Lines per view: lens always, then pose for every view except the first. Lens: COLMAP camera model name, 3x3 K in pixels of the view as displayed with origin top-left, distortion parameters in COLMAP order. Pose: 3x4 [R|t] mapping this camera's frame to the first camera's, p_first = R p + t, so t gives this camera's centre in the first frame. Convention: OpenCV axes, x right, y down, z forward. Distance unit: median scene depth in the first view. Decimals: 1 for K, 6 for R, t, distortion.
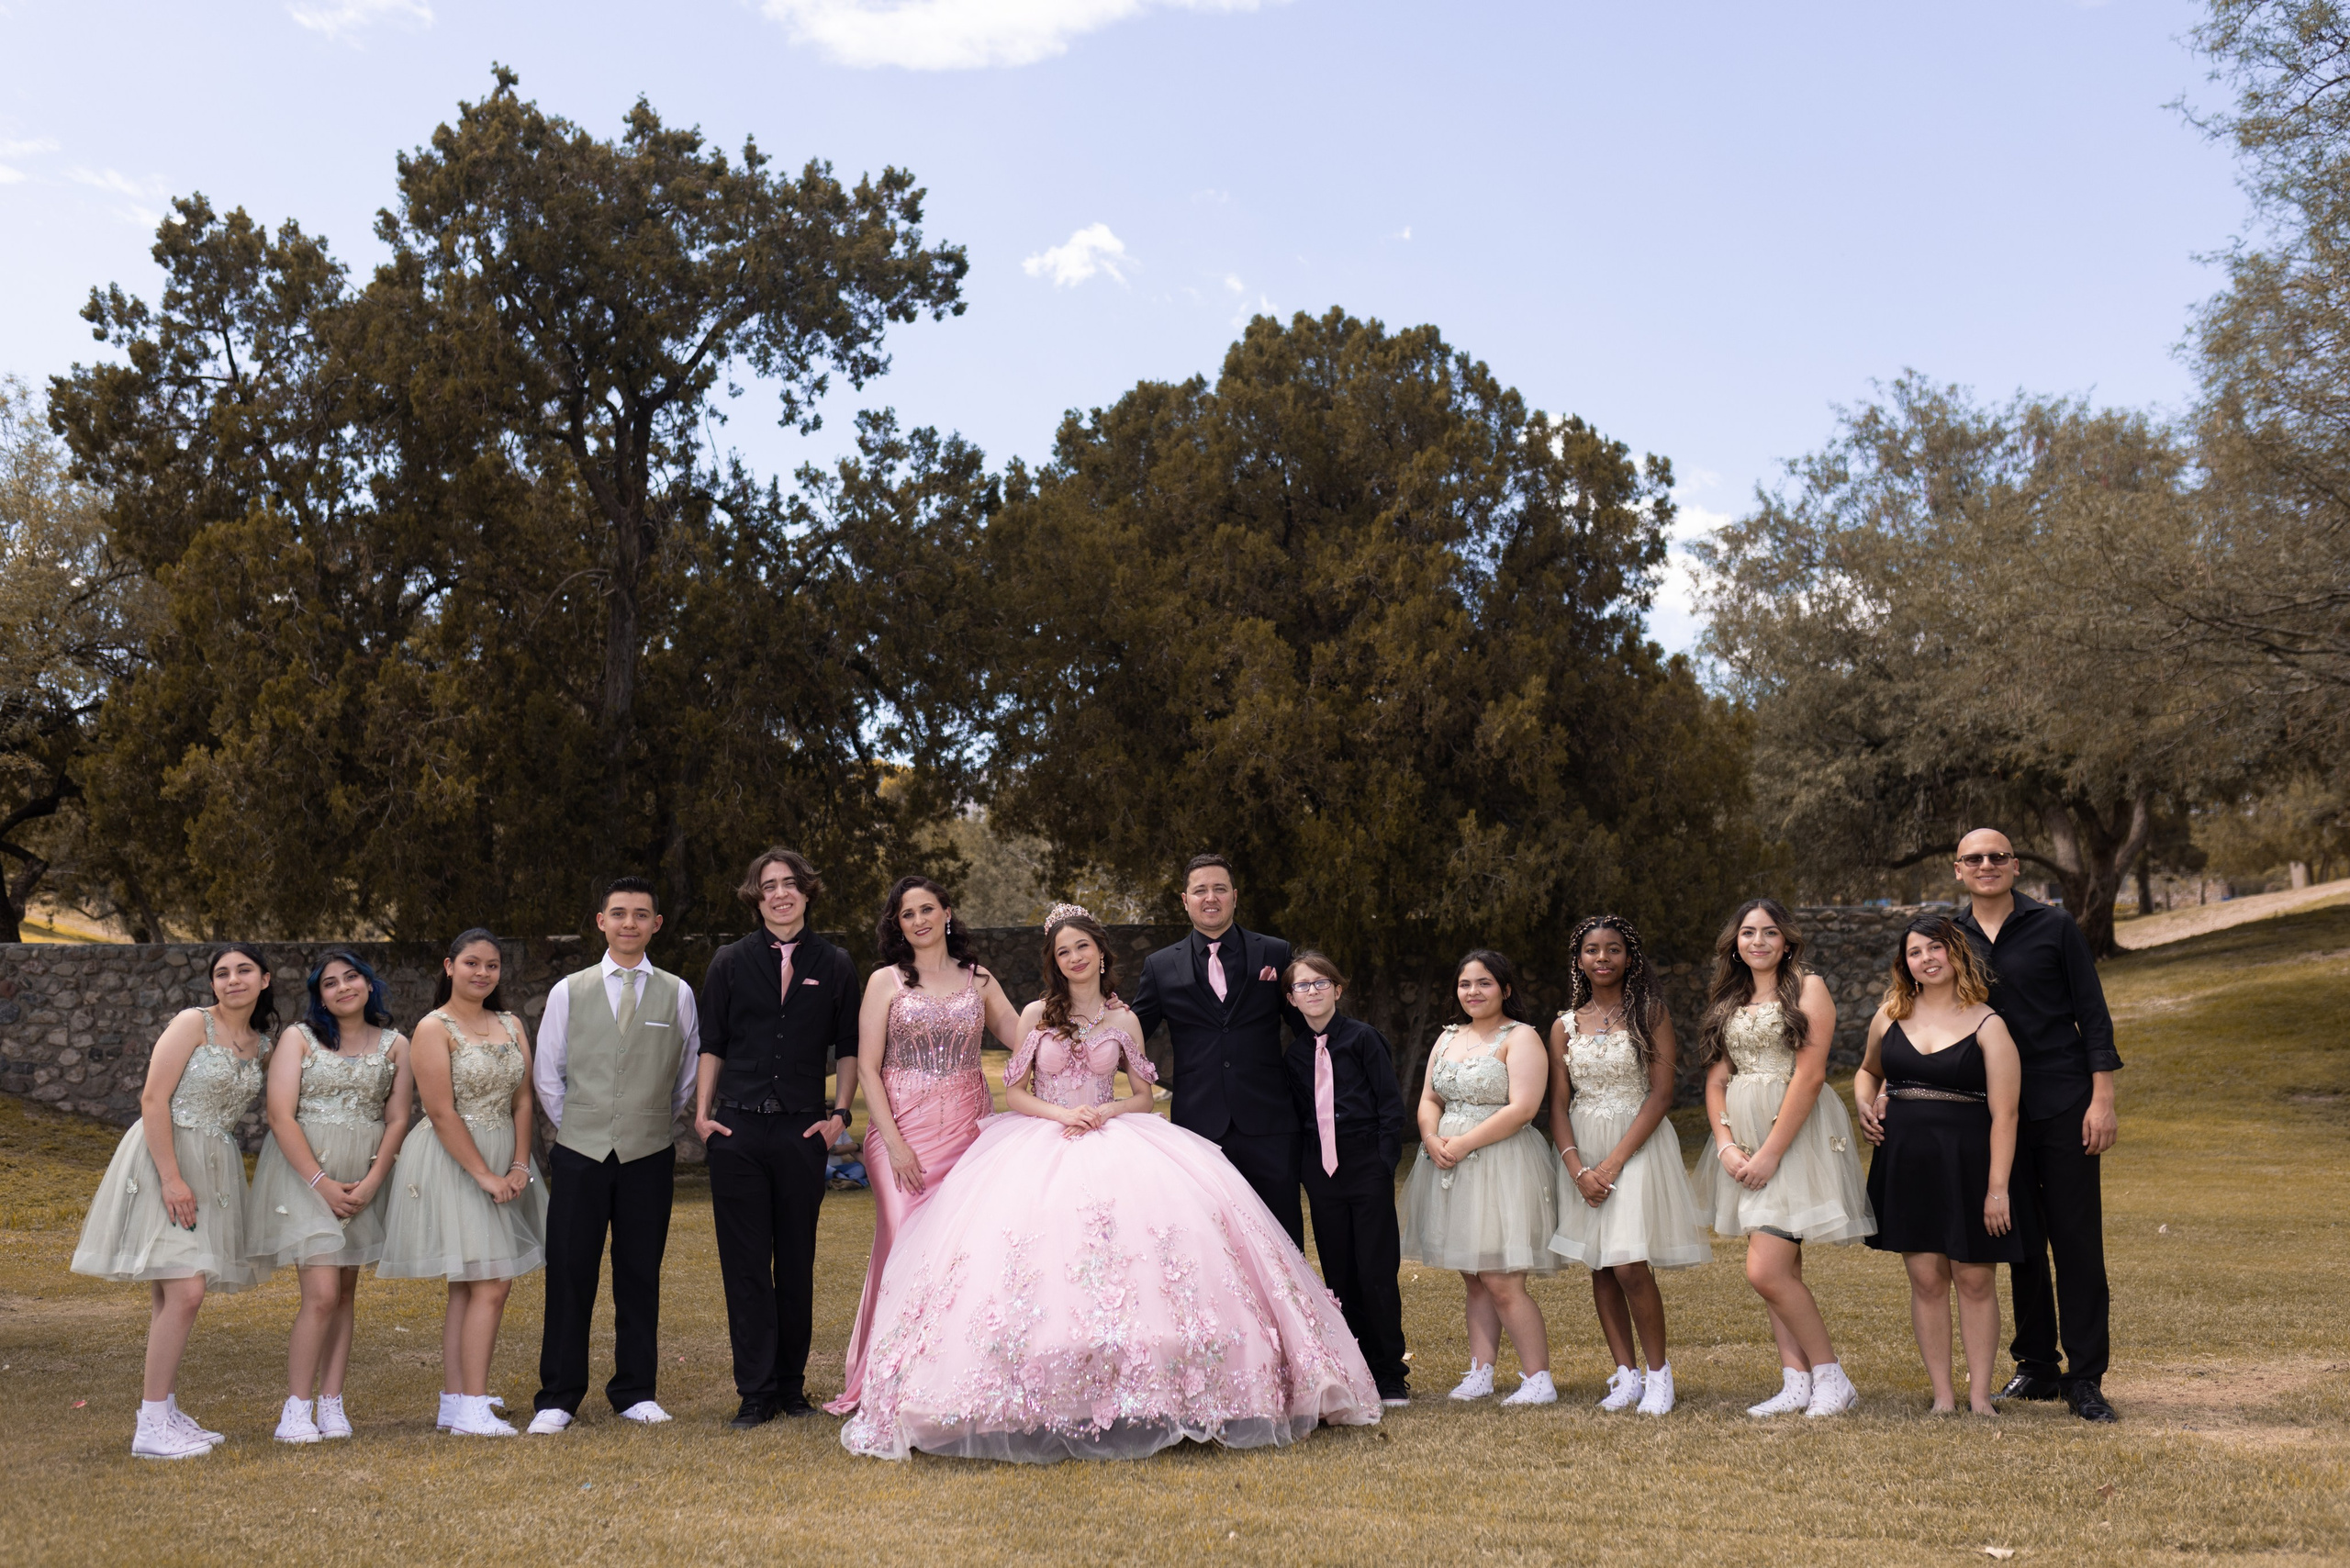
lens RADIAL K [[2301.2, 0, 1180.7], [0, 2301.2, 788.7], [0, 0, 1]] dist [0.003755, 0.000000]
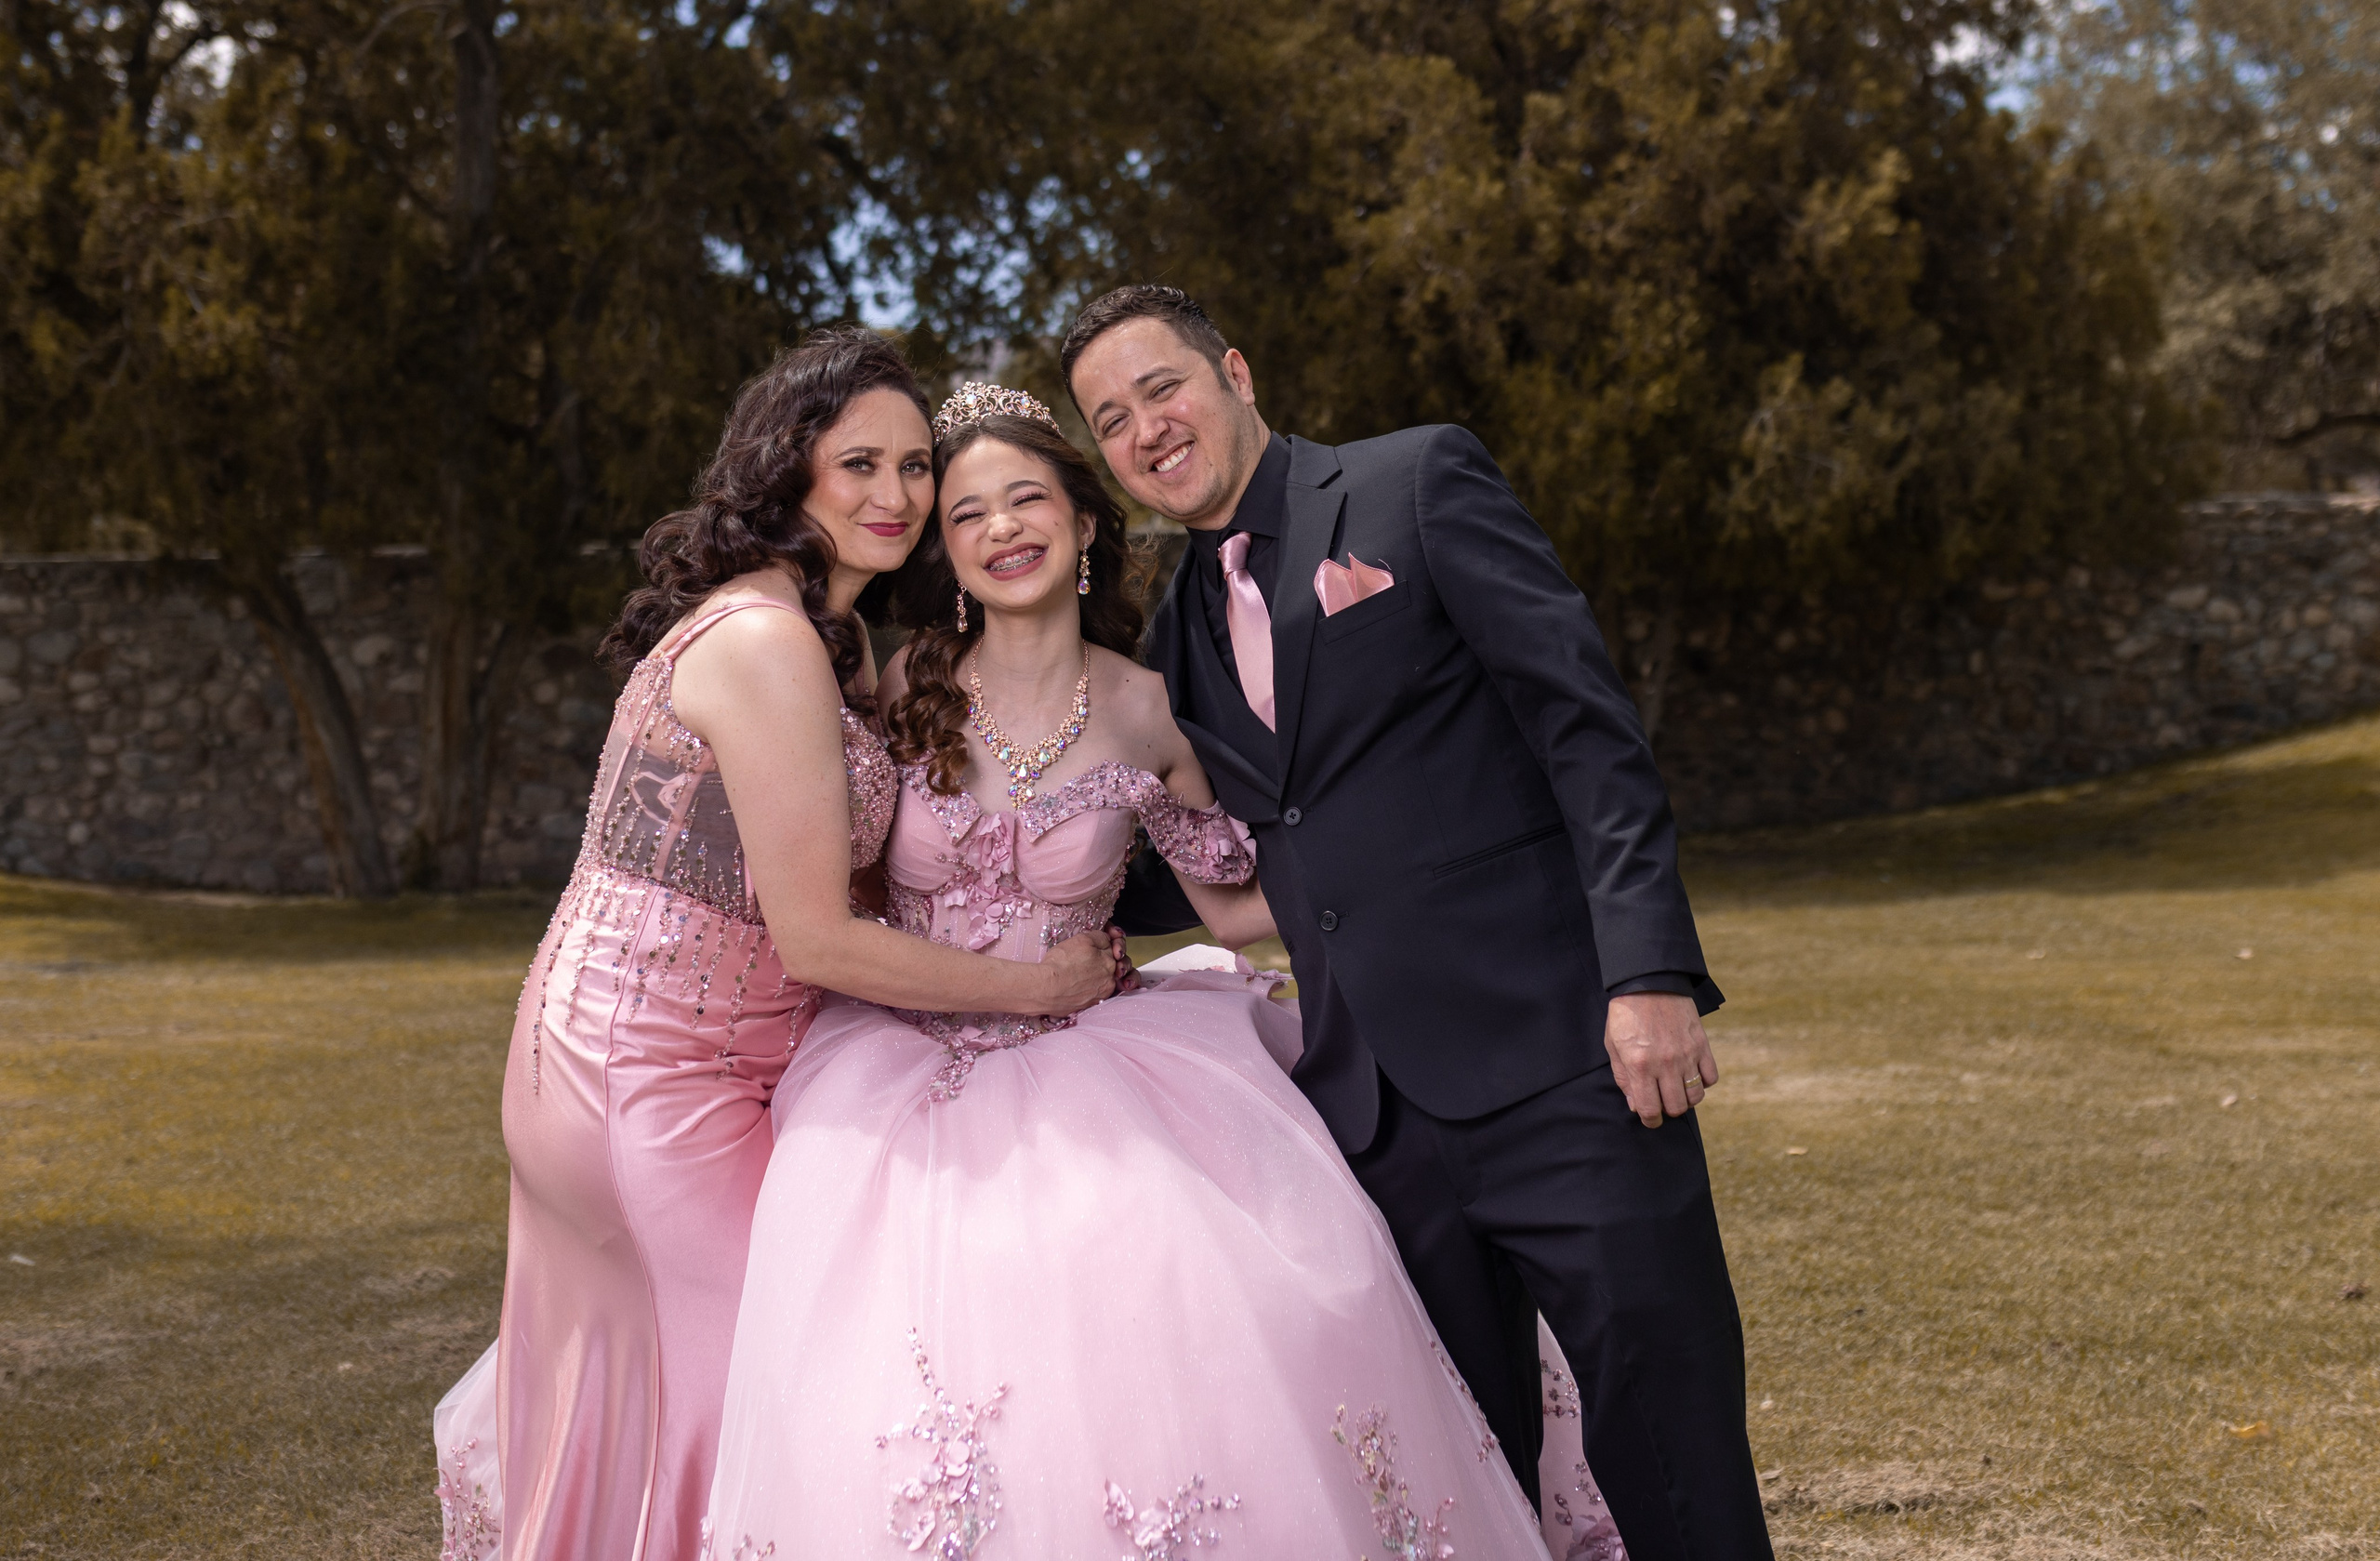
lens RADIAL K [[2902.6, 0, 1200.4], [0, 2902.6, 602.4], [0, 0, 1]] dist [0.000028, 0.000000]
pose [[0.999906, -0.004061, -0.013069, -0.021578], [0.005134, 0.996525, 0.083139, 0.009935], [0.012685, -0.083198, 0.996452, 0.146497]]
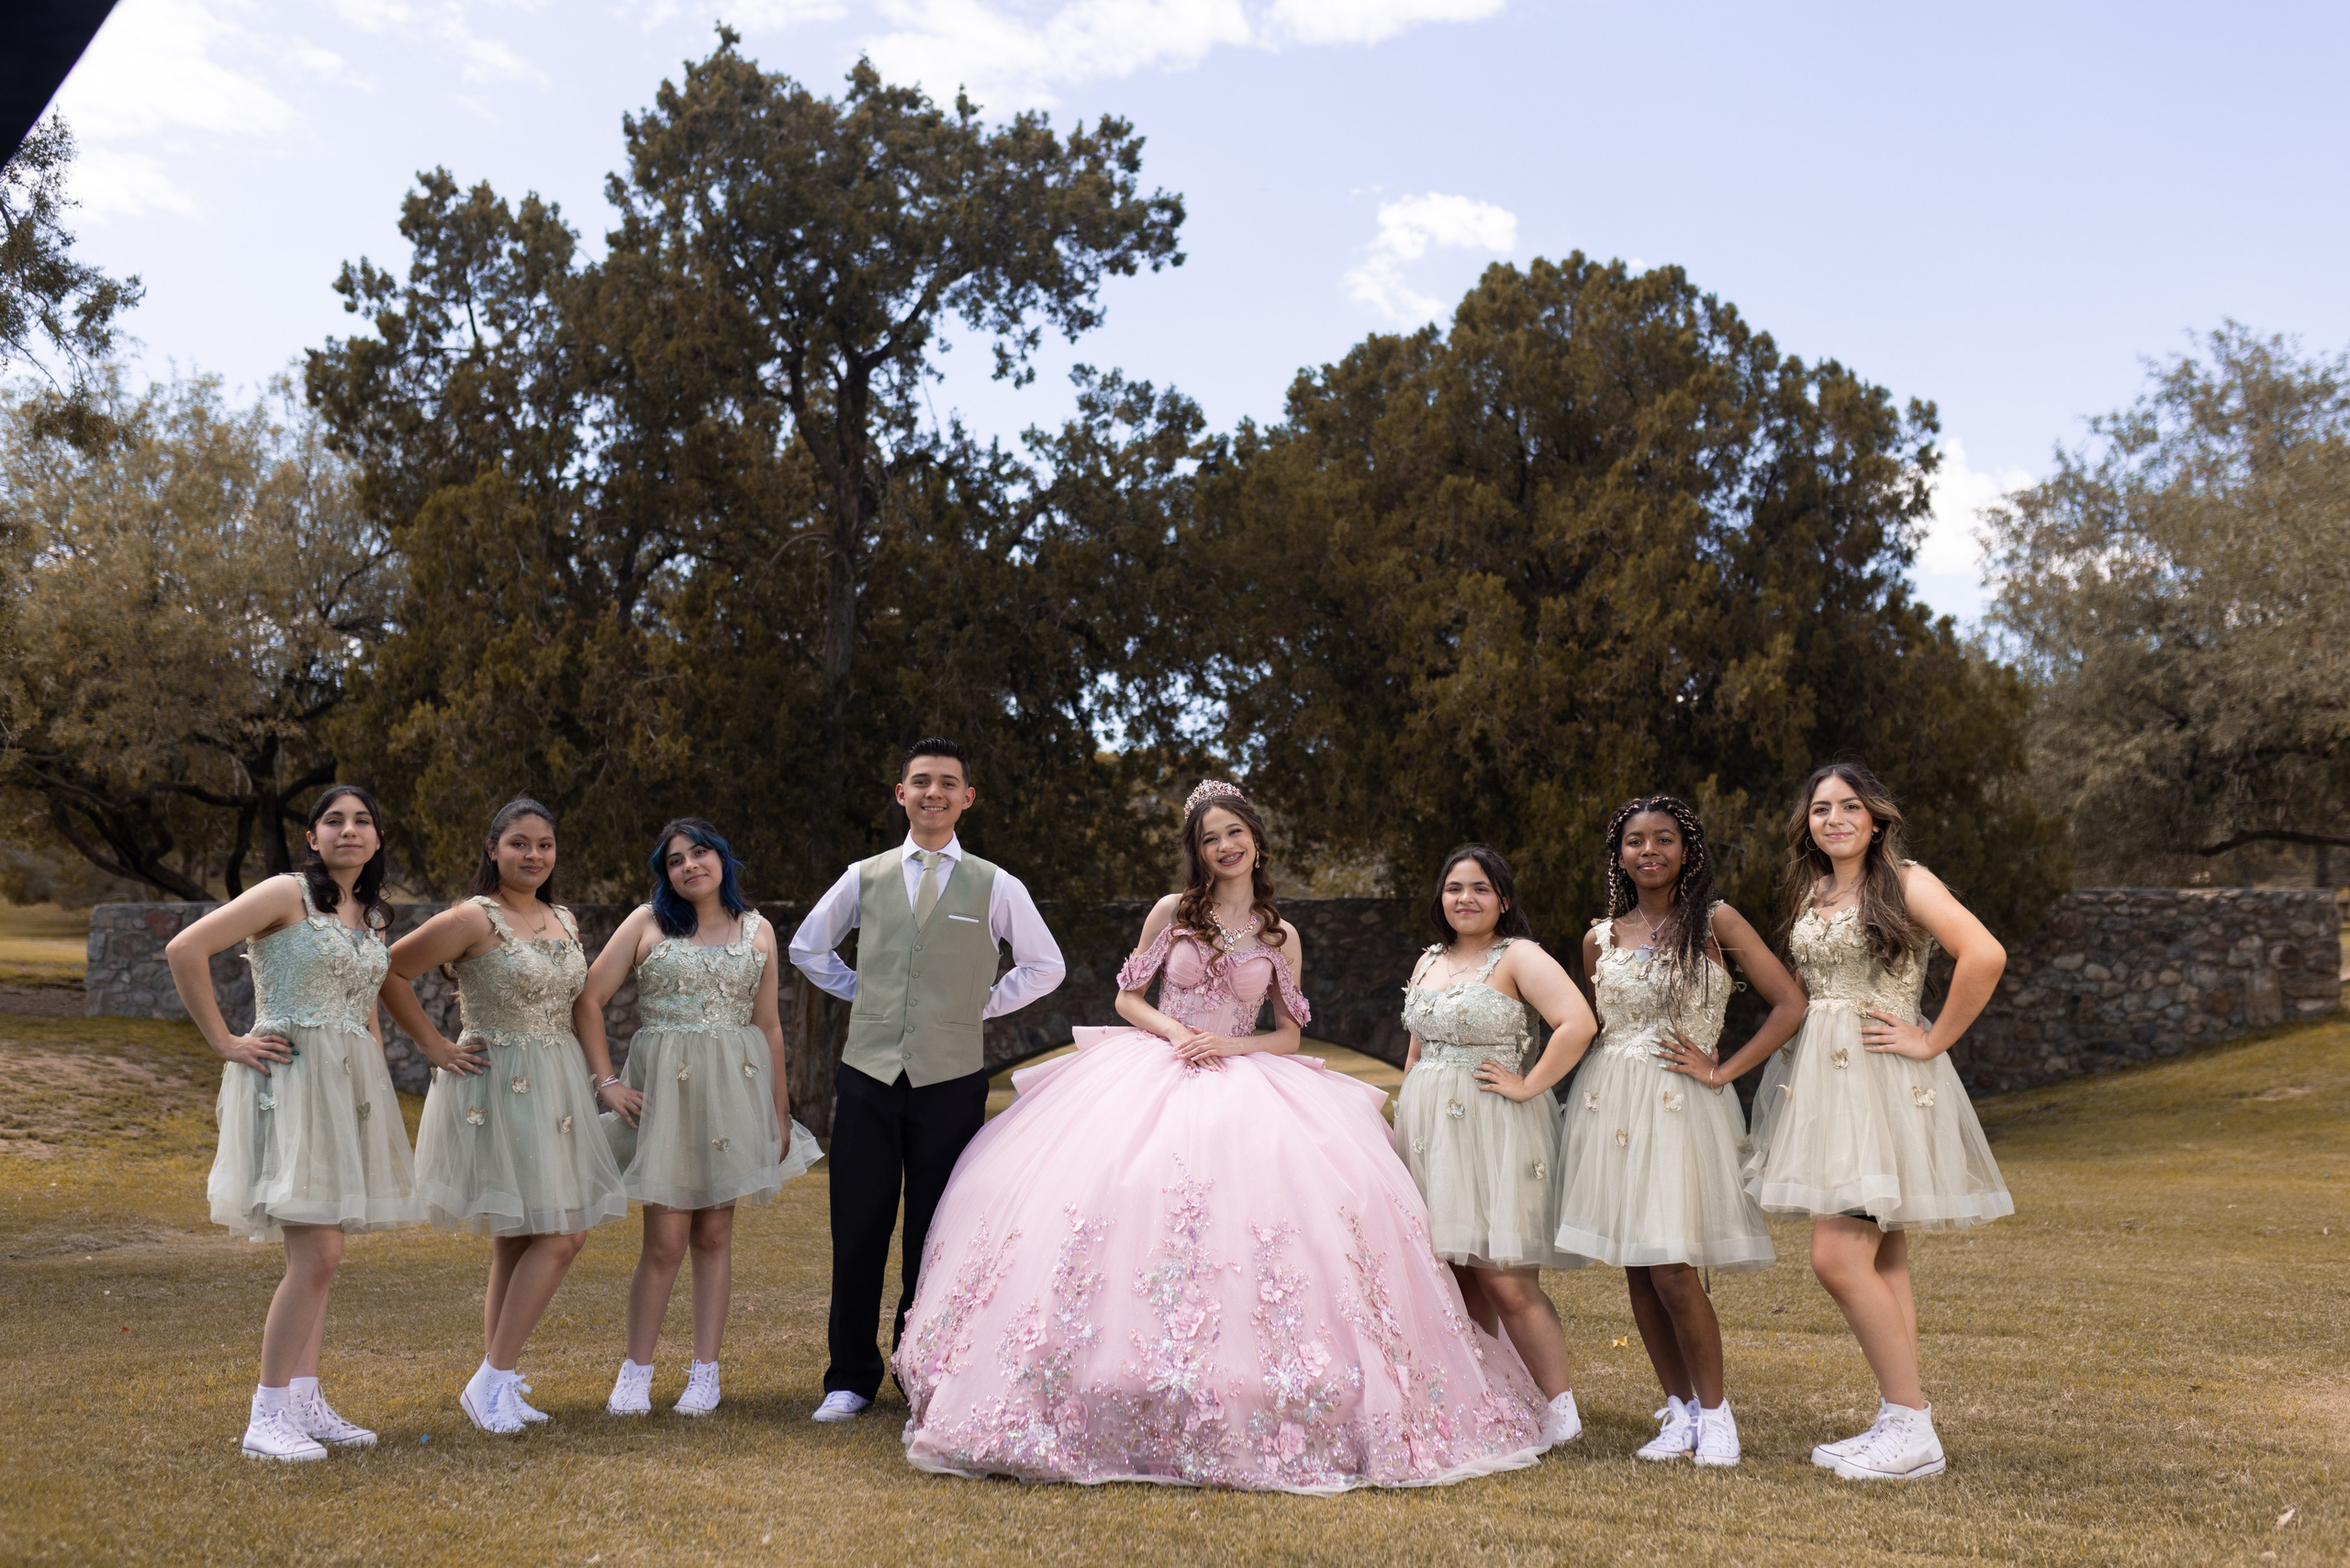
lens RADIAL K [[2301.2, 0, 1161.7], [0, 2301.2, 793.3], [0, 0, 1]] dist [0.003755, 0.000000]
pose [[0.990876, 0.006726, -0.134605, 0.027465], [-0.006039, 0.999967, 0.005507, 0.011053], [0.134638, -0.004644, 0.990884, 0.032522]]
